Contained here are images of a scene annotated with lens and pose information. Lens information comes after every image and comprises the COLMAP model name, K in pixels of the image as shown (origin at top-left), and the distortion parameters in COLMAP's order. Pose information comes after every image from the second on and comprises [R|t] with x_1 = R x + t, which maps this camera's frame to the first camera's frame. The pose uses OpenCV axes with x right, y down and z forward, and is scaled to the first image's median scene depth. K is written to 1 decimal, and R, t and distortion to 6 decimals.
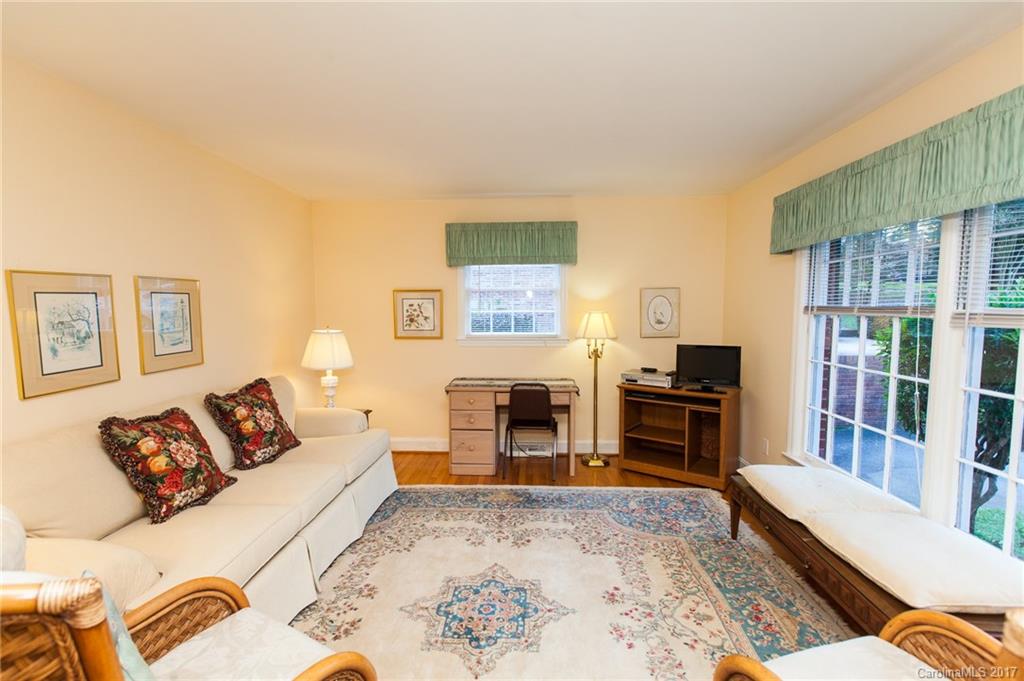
lens RADIAL K [[465.8, 0, 507.8], [0, 465.8, 302.8], [0, 0, 1]] dist [0.001280, 0.000004]
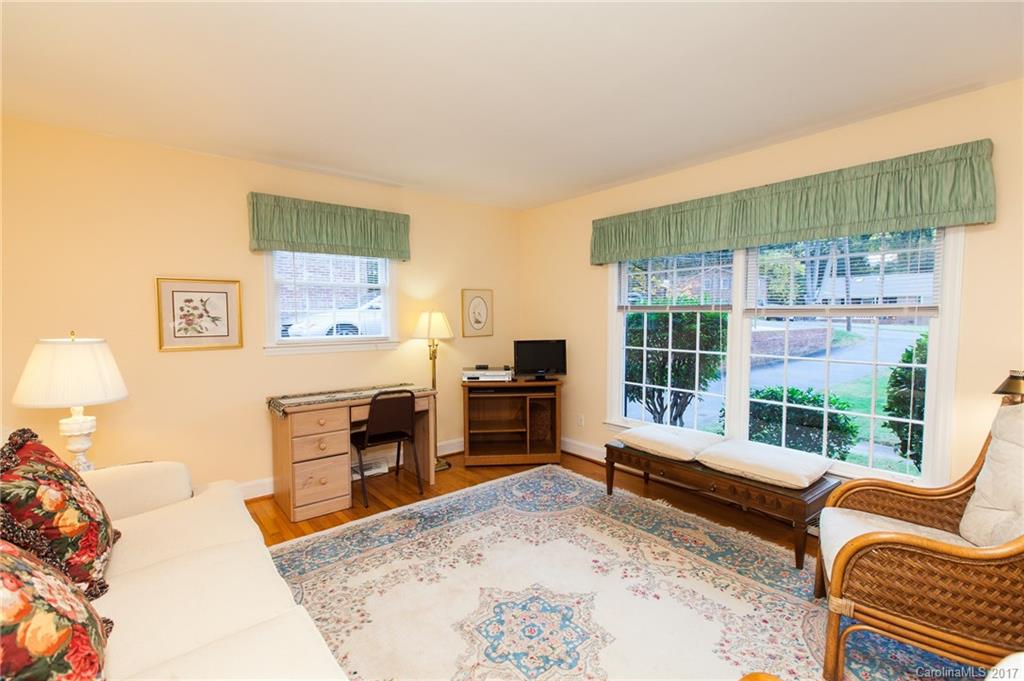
lens RADIAL K [[465.8, 0, 507.8], [0, 465.8, 302.8], [0, 0, 1]] dist [0.001280, 0.000004]
pose [[0.733749, 0.019127, 0.679151, -0.399199], [-0.008355, 0.999782, -0.019131, 0.021241], [-0.679369, 0.008363, 0.733749, 0.204567]]
